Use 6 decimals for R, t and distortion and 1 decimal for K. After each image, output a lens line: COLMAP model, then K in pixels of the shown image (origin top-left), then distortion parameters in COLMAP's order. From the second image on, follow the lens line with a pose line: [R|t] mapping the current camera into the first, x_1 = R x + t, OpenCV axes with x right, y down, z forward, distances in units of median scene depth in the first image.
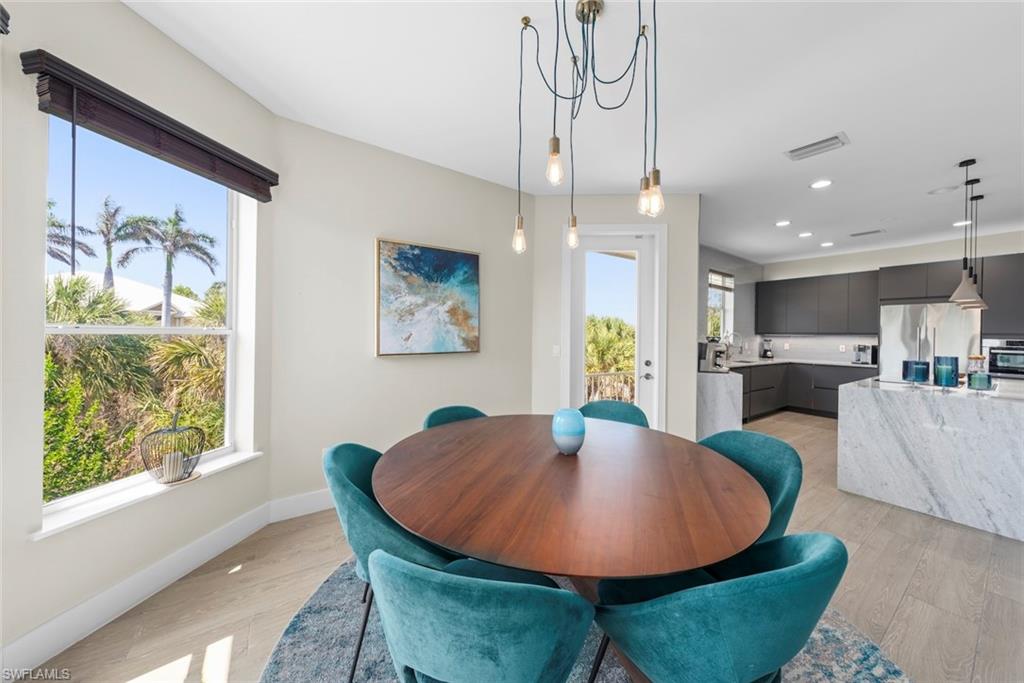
lens RADIAL K [[347.9, 0, 514.7], [0, 347.9, 333.8], [0, 0, 1]] dist [-0.000716, 0.000147]
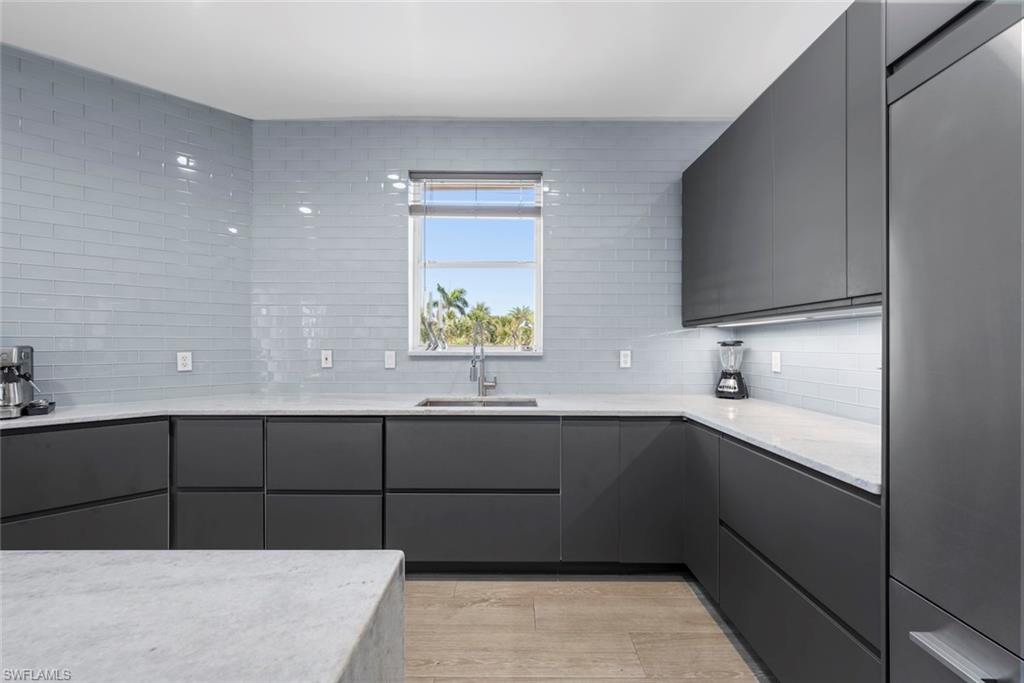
lens RADIAL K [[394.5, 0, 512.0], [0, 394.5, 341.5], [0, 0, 1]] dist [-0.001051, 0.000015]
pose [[0.816372, -0.020075, -0.577177, 1.715701], [0.013383, 0.999785, -0.015844, 0.045691], [0.577371, 0.005211, 0.816465, 1.277316]]
